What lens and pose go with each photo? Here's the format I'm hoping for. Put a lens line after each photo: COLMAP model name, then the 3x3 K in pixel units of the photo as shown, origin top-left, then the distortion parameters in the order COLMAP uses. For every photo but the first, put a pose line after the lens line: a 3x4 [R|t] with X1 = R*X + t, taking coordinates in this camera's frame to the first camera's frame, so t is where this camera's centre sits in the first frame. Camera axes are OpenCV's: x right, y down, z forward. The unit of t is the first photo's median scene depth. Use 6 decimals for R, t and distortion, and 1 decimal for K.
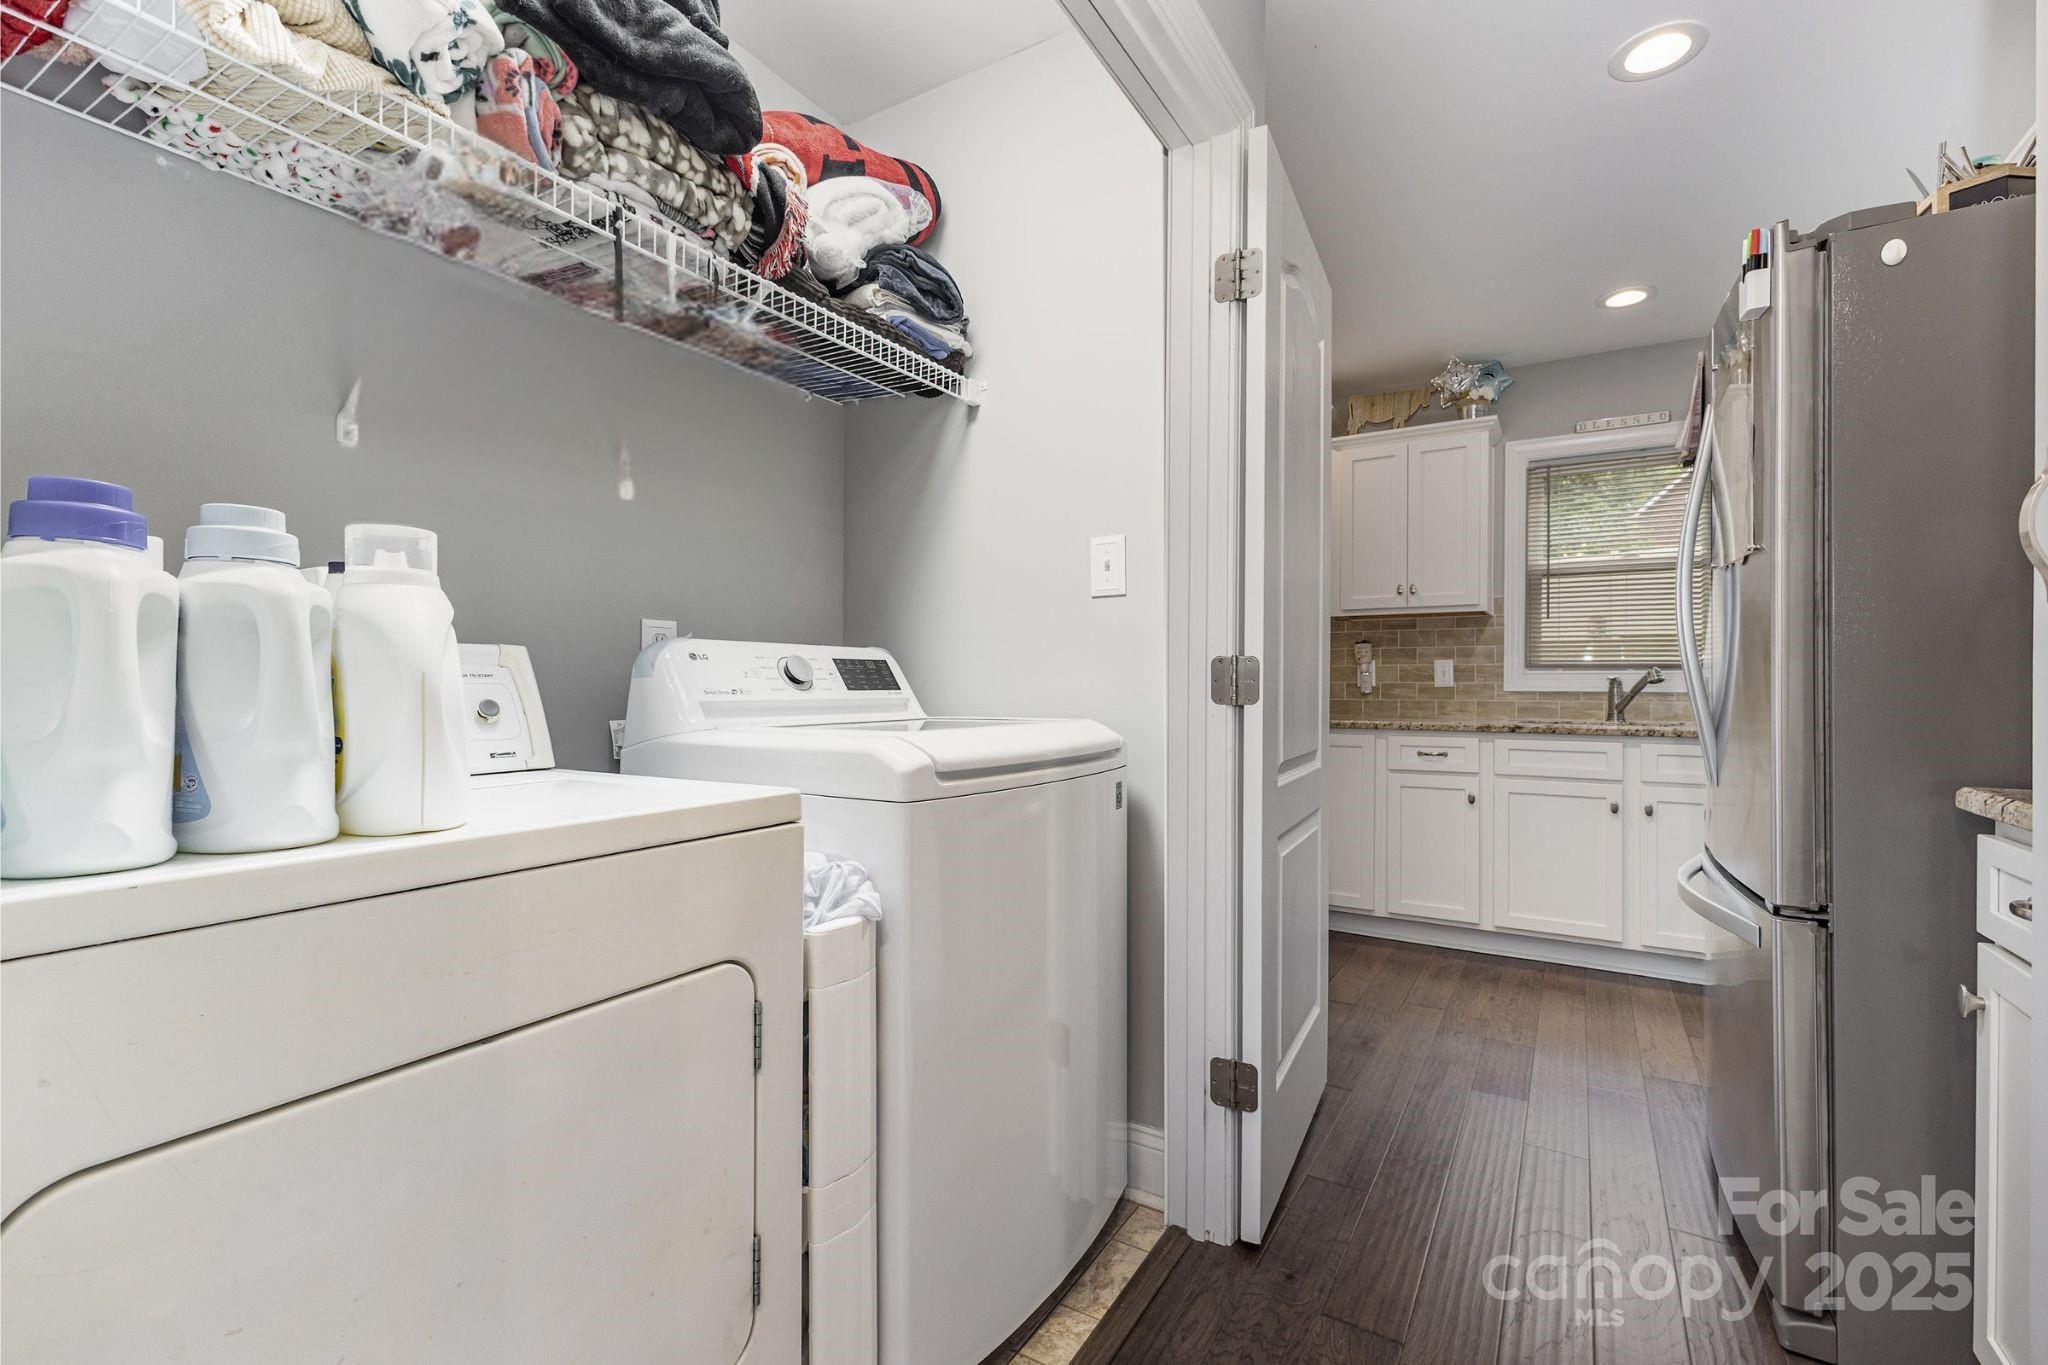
lens RADIAL K [[924.3, 0, 1031.6], [0, 924.3, 685.2], [0, 0, 1]] dist [-0.000091, -0.000103]
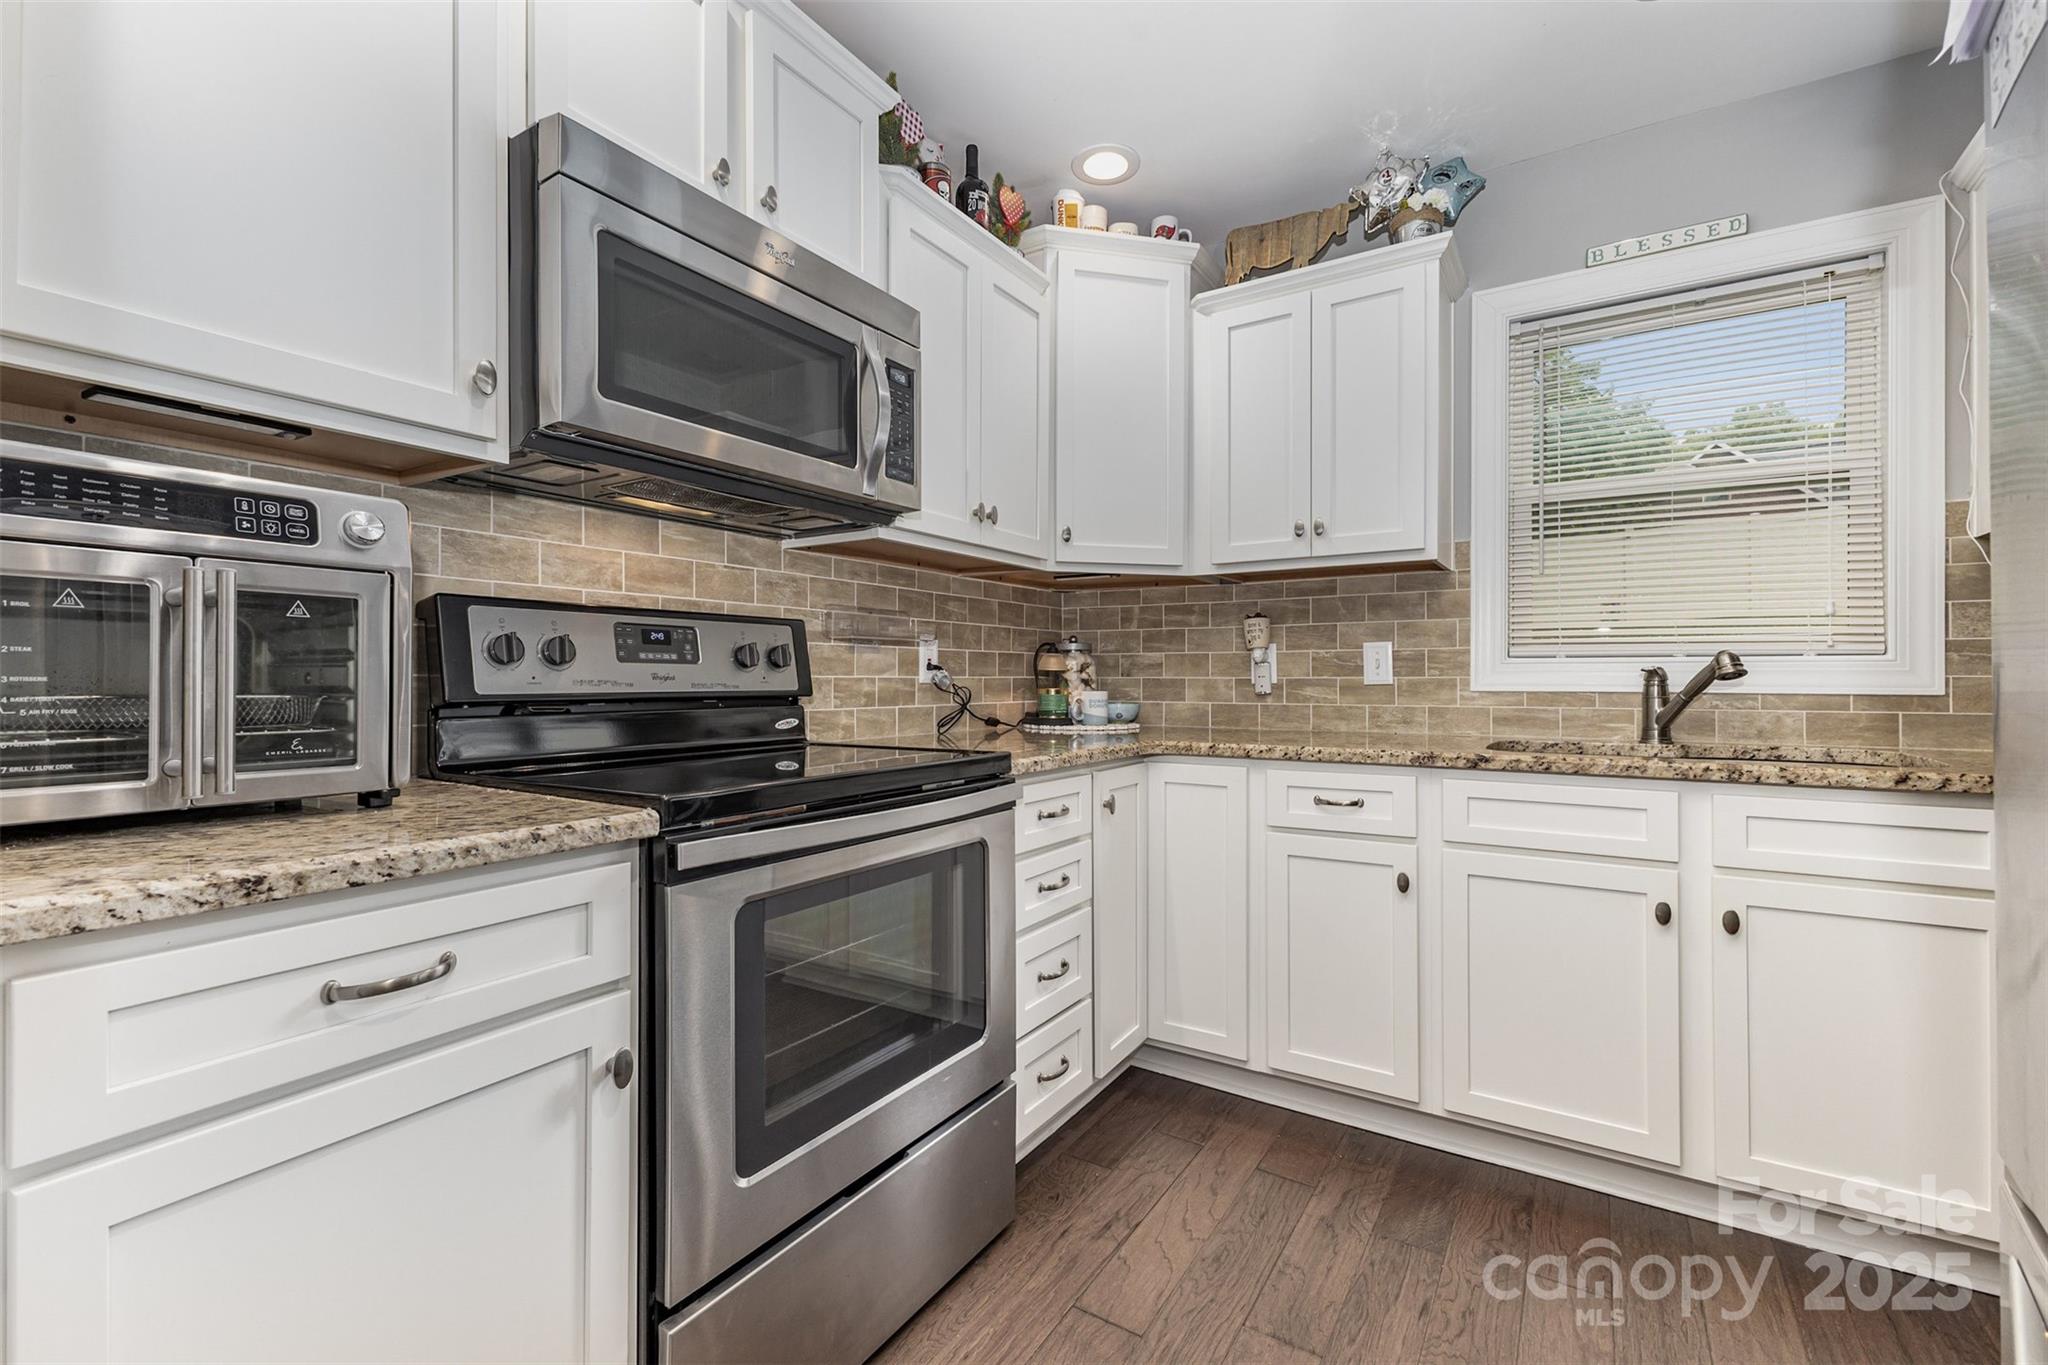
lens RADIAL K [[888.9, 0, 1043.3], [0, 888.9, 679.3], [0, 0, 1]] dist [0.008627, -0.002446]
pose [[0.999878, -0.006385, -0.014249, 0.239944], [0.006422, 0.999976, 0.002523, -0.004921], [0.014232, -0.002615, 0.999895, 0.409486]]
